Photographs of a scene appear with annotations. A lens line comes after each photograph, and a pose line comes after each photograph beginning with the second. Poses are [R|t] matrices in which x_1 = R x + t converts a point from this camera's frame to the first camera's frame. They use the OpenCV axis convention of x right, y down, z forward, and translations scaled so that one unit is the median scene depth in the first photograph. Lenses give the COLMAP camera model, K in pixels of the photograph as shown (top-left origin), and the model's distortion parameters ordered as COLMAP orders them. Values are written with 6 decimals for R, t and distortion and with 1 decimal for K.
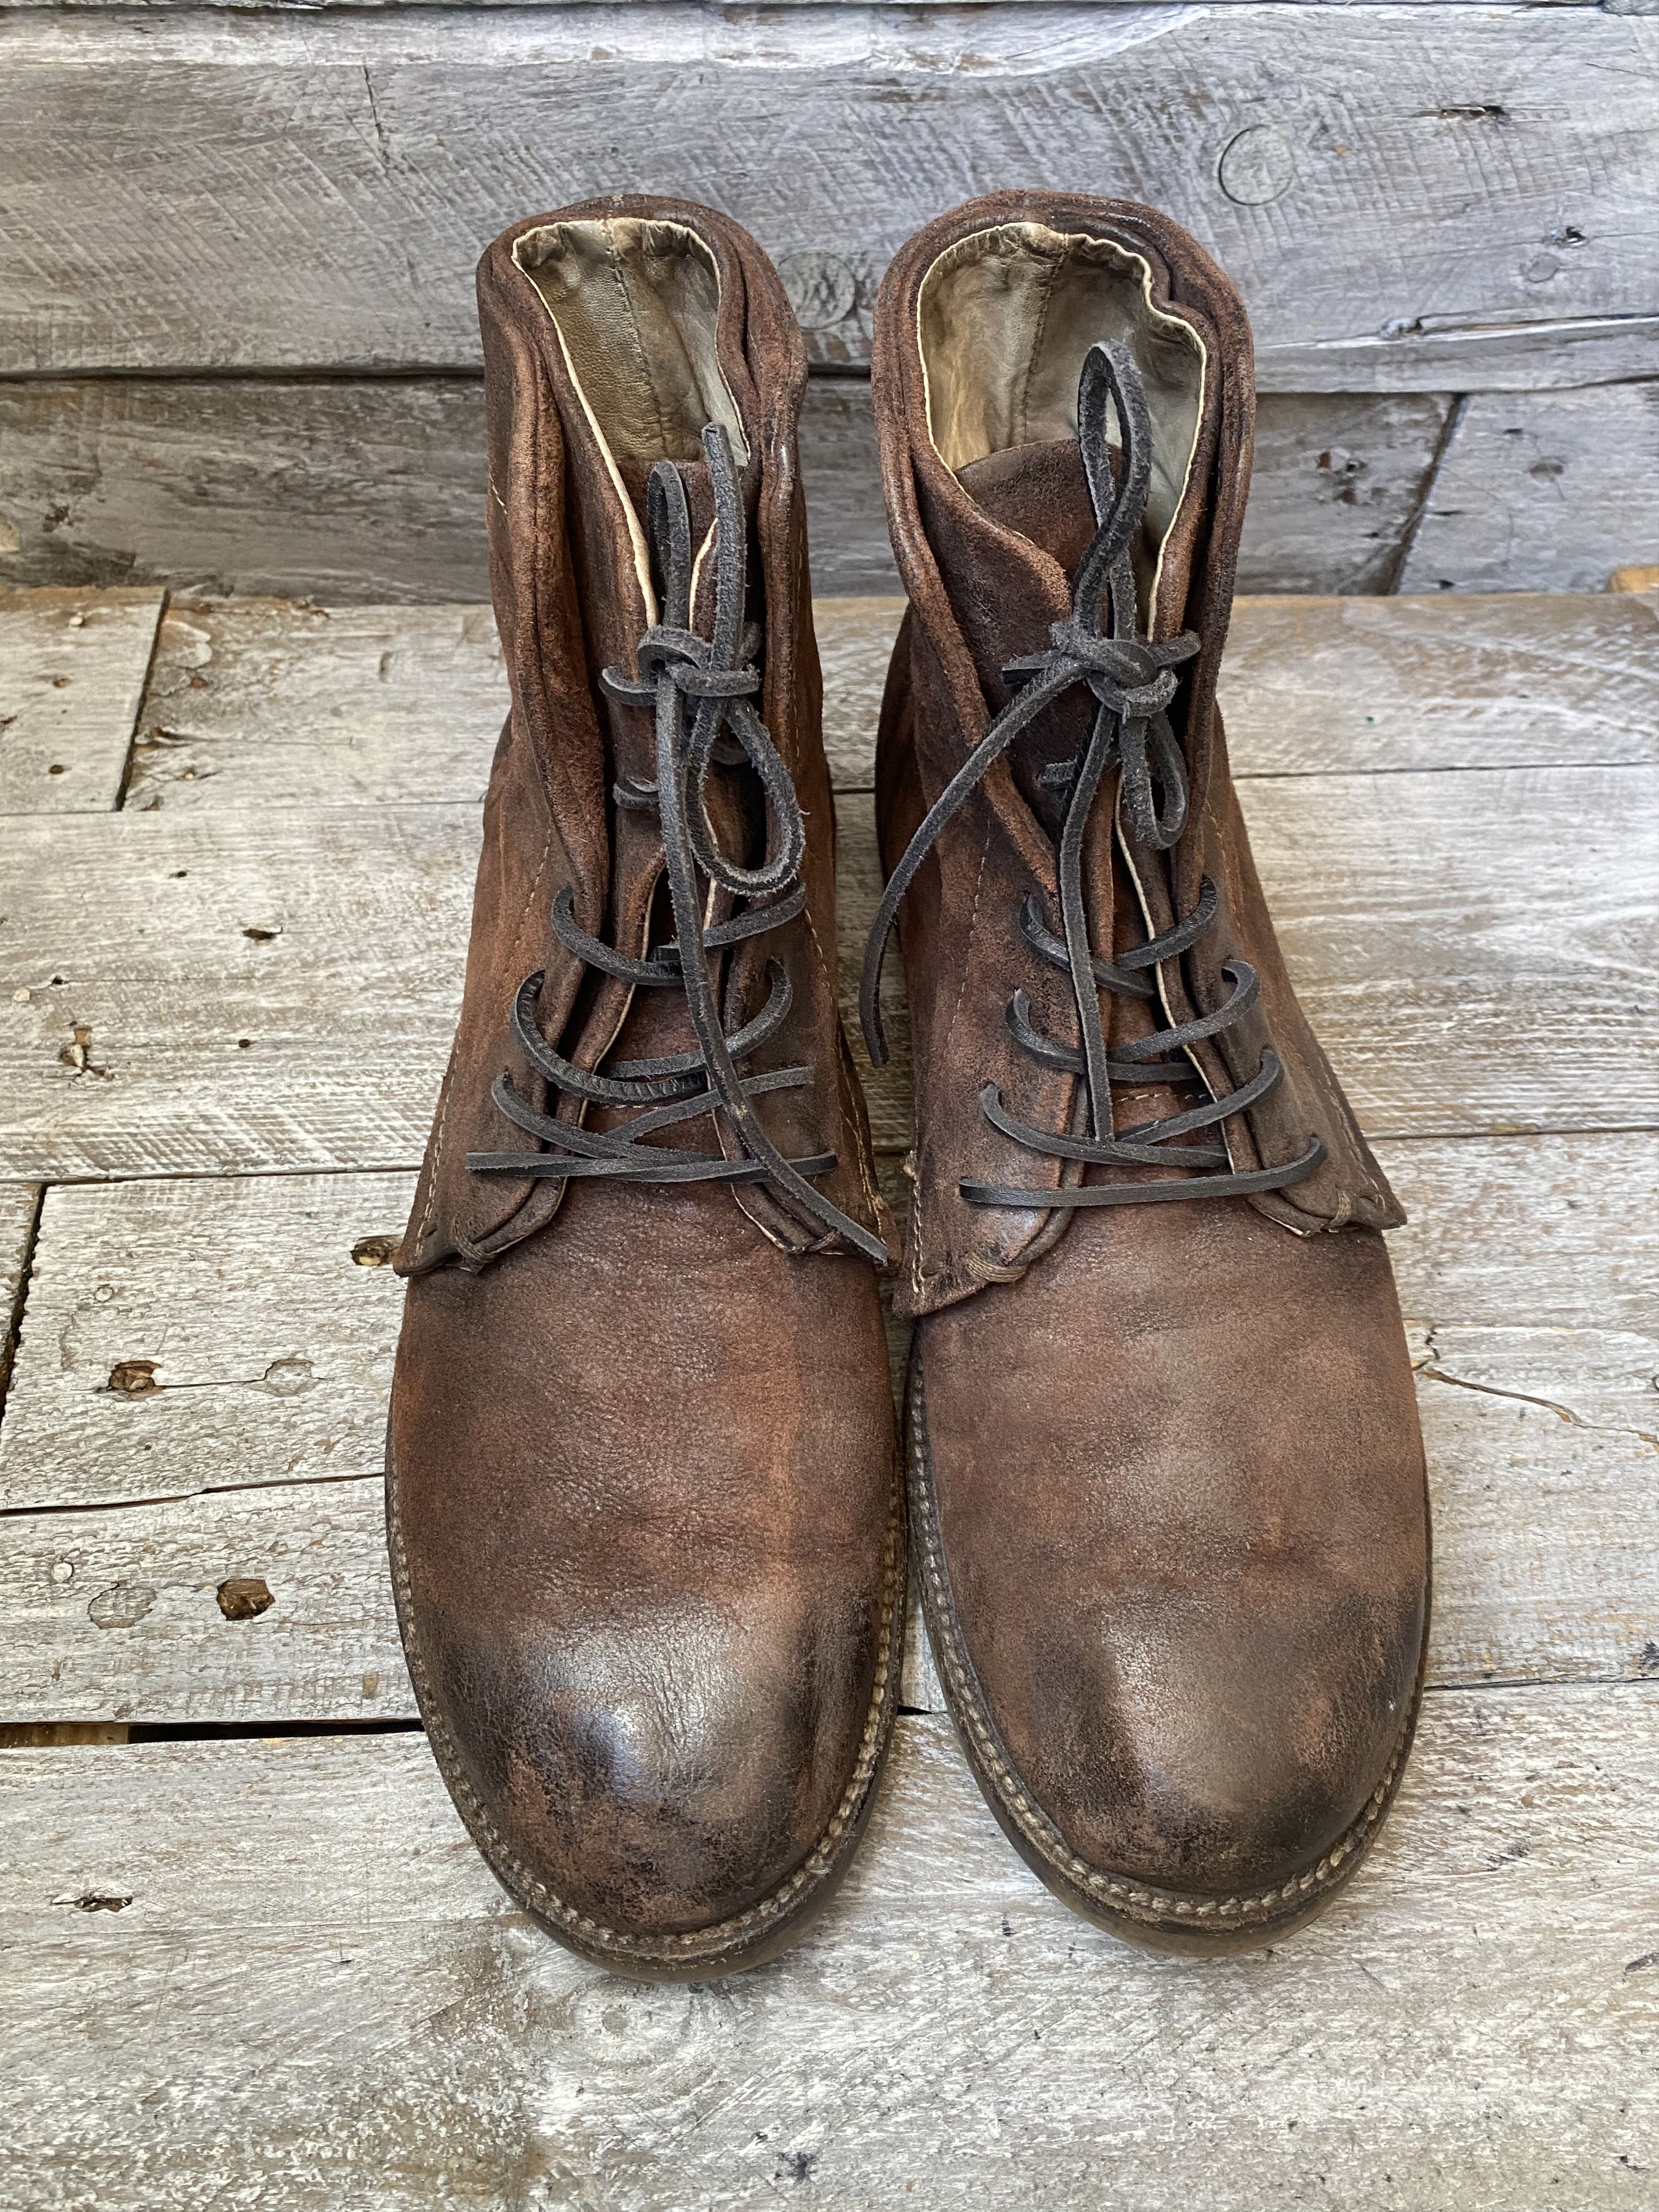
lens RADIAL K [[1691.8, 0, 849.6], [0, 1691.8, 1069.7], [0, 0, 1]] dist [0.000265, 0.006537]
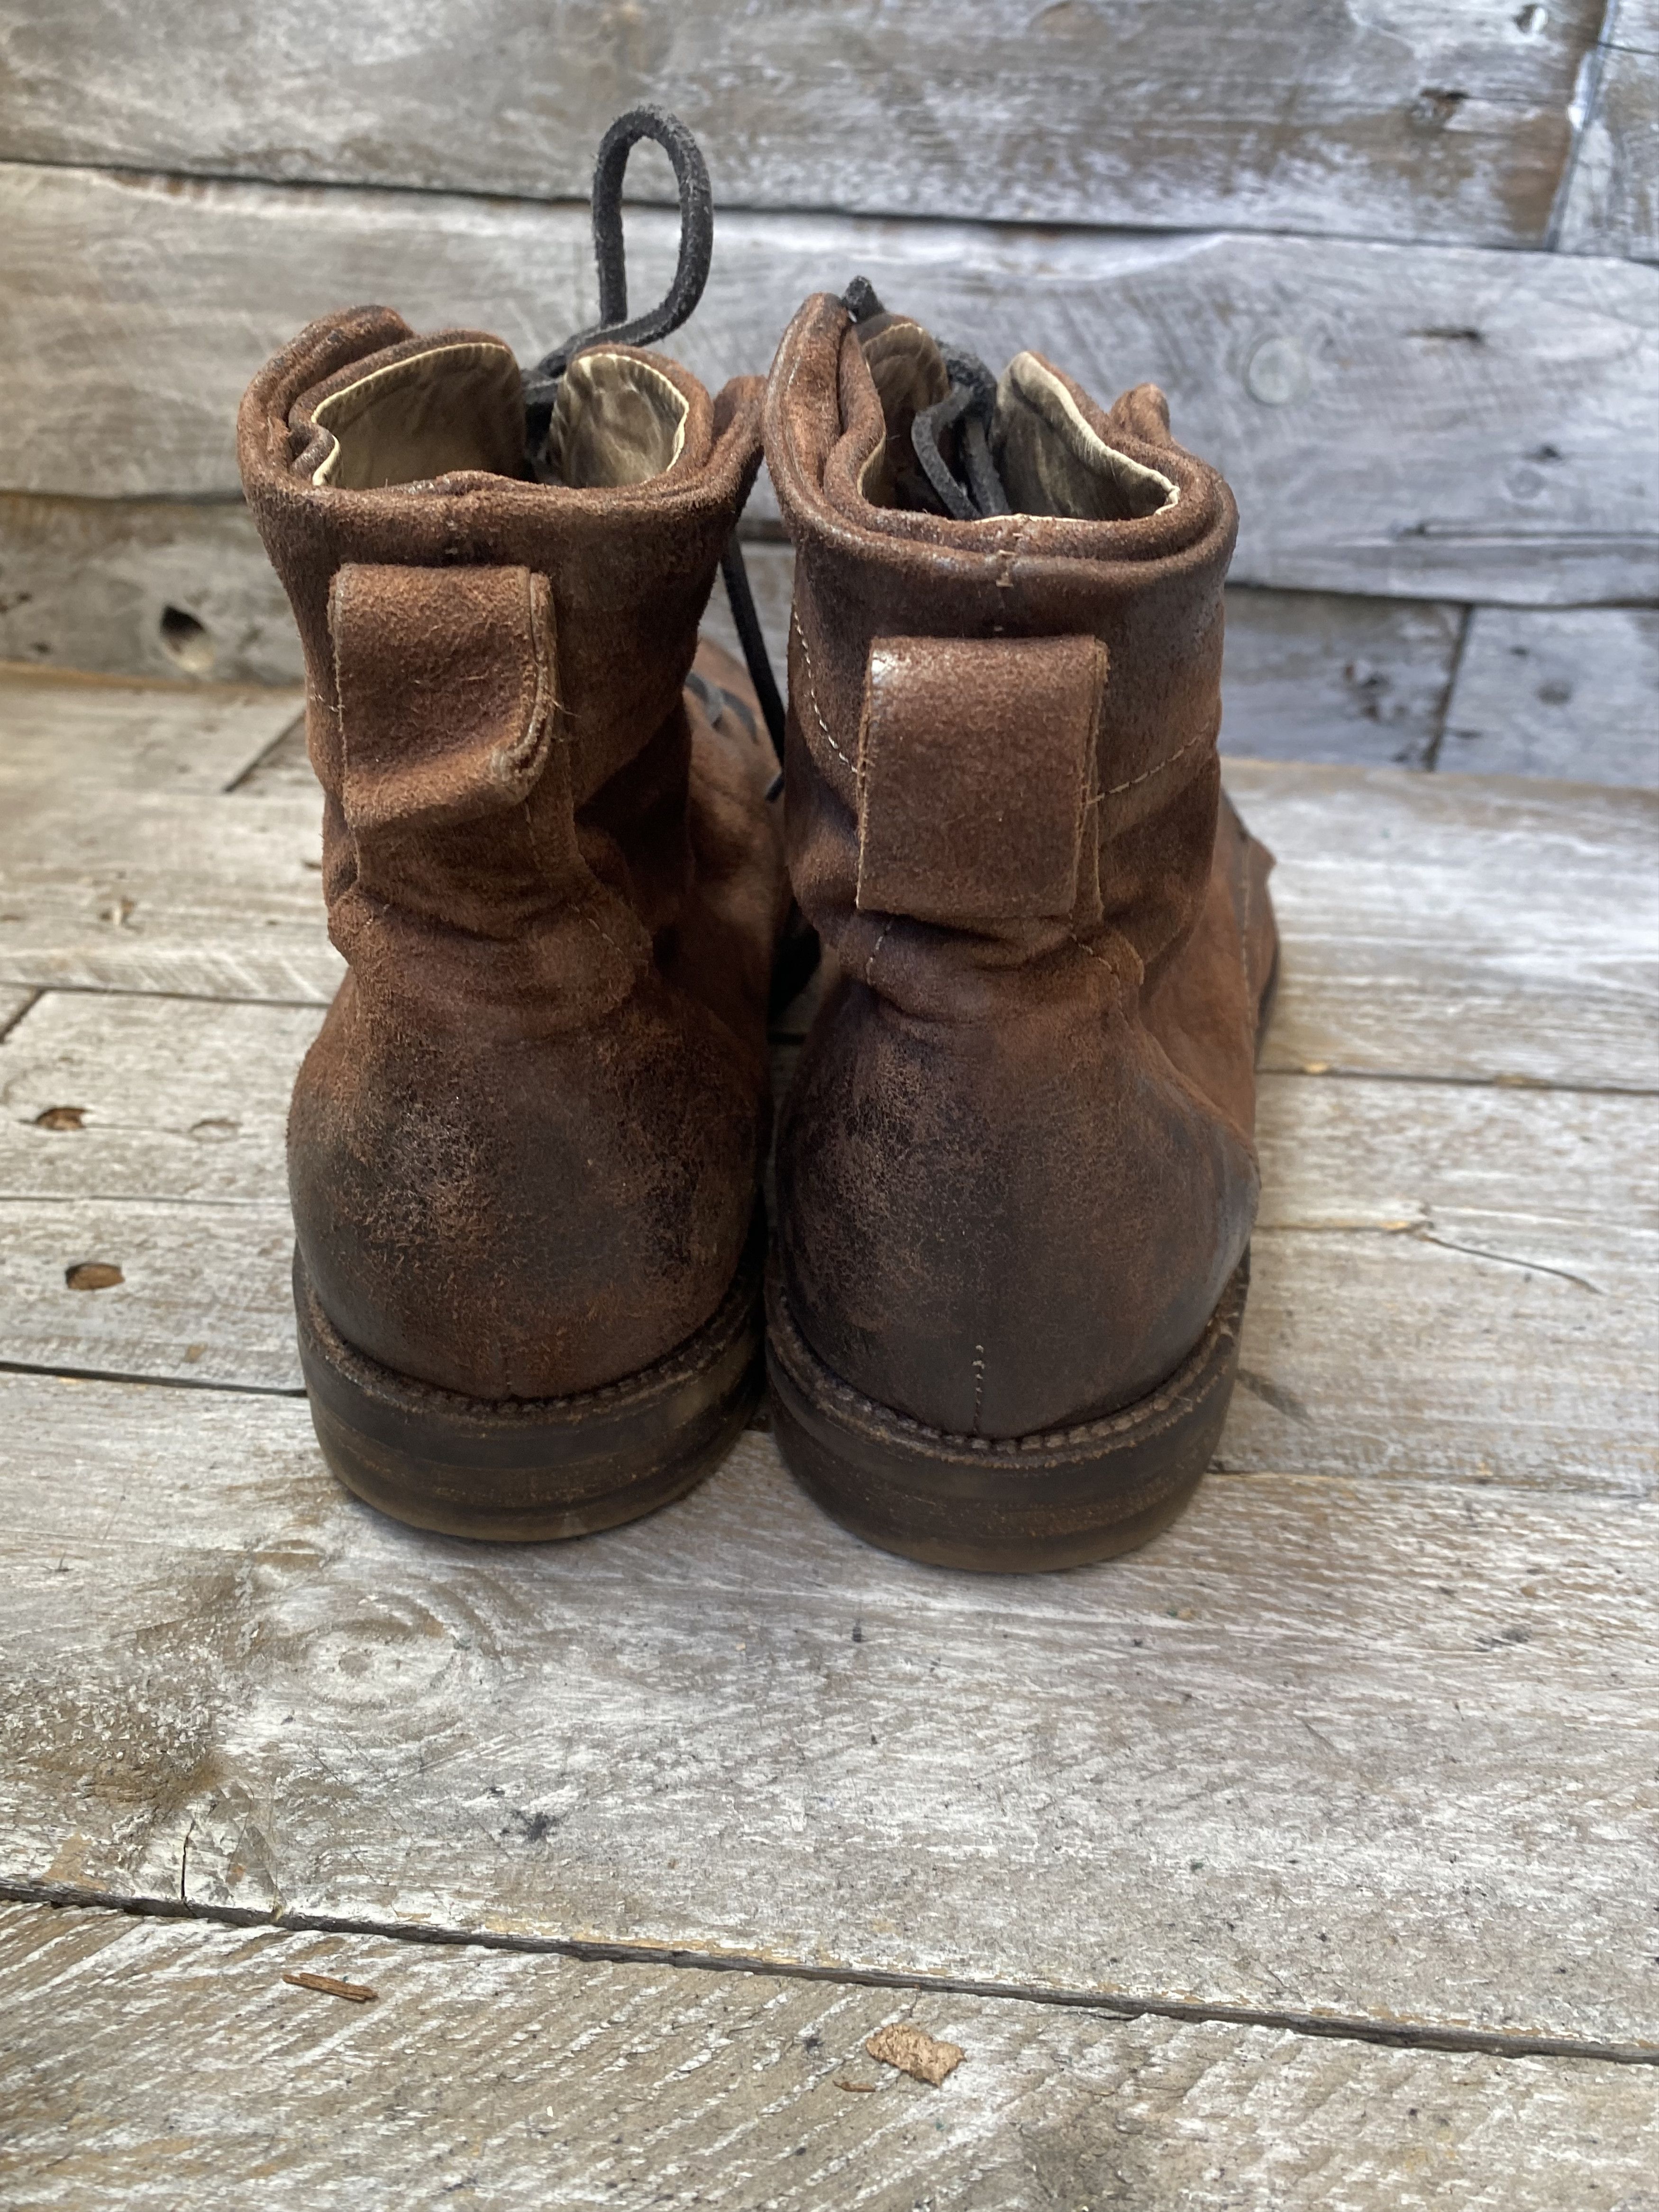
lens RADIAL K [[1696.3, 0, 851.7], [0, 1696.3, 1084.6], [0, 0, 1]] dist [-0.006621, 0.012880]
pose [[0.989622, 0.102880, -0.100317, 0.118713], [-0.137102, 0.885057, -0.444835, 0.524316], [0.043022, 0.453972, 0.889977, 0.141535]]
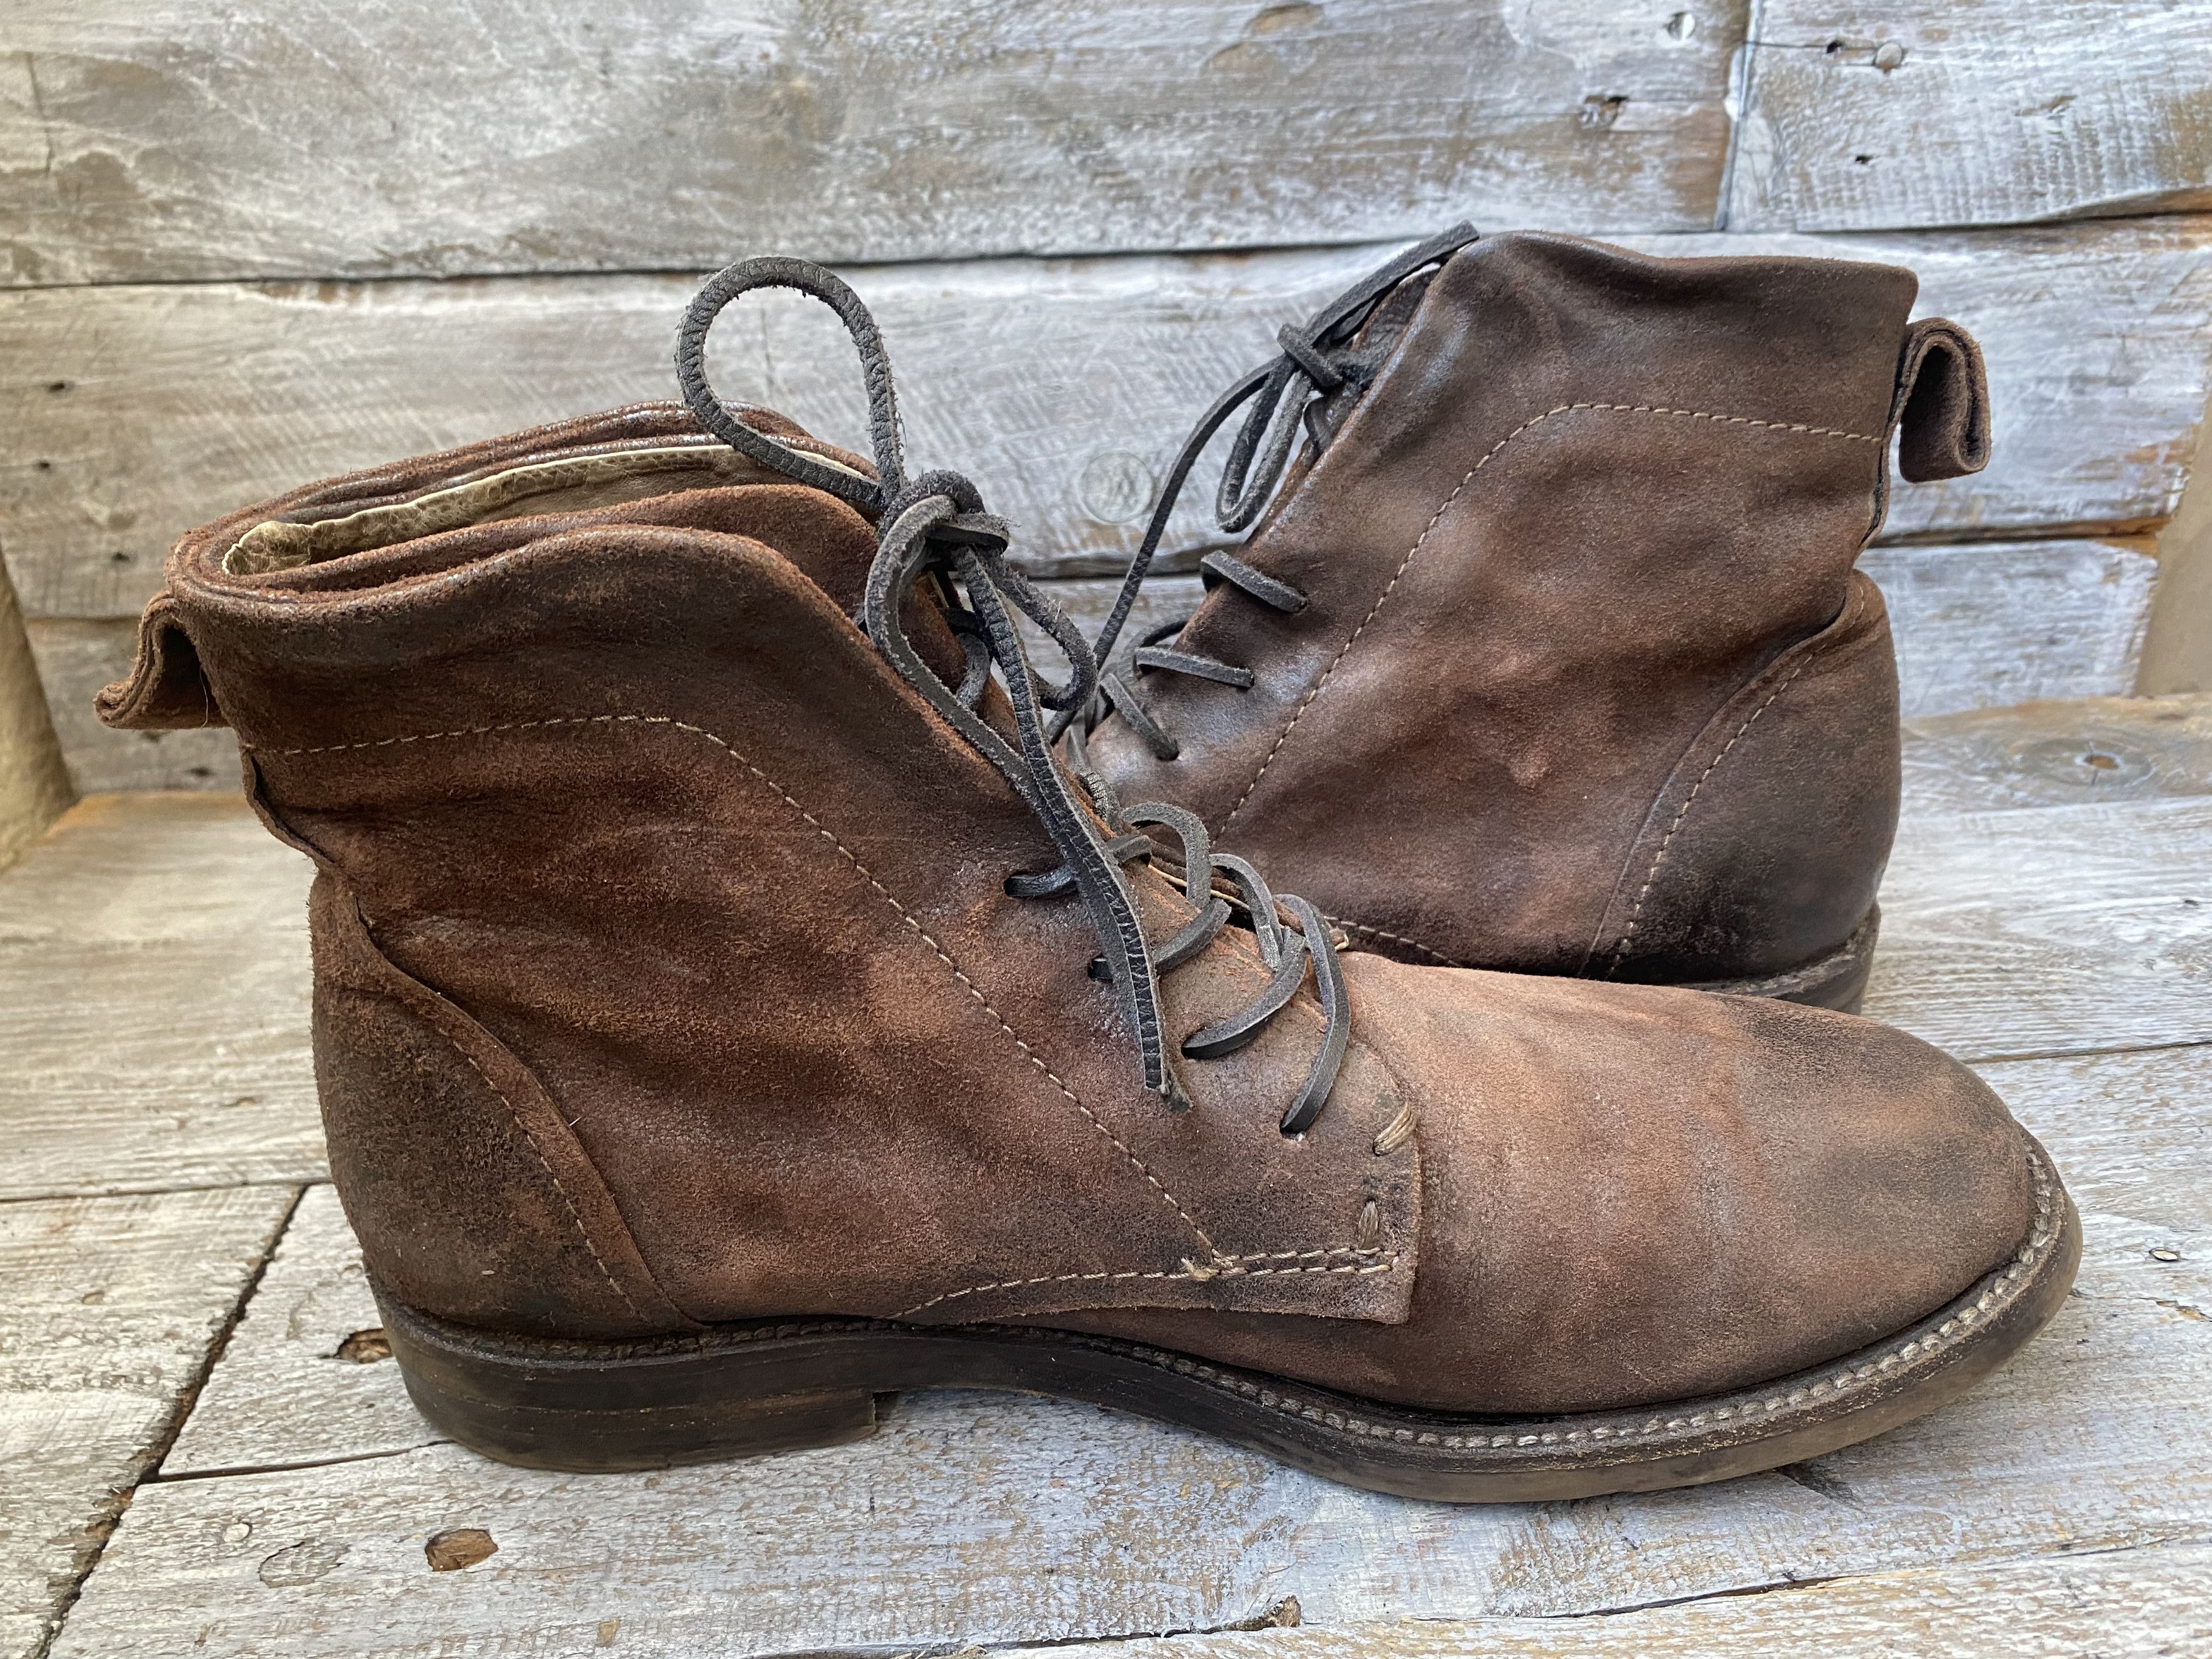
lens RADIAL K [[1693.5, 0, 1107.6], [0, 1693.5, 840.7], [0, 0, 1]] dist [-0.004919, 0.011600]
pose [[0.999277, -0.037805, -0.004144, -0.036134], [0.029599, 0.841506, -0.539436, 0.430096], [0.023881, 0.538923, 0.842016, 0.149662]]
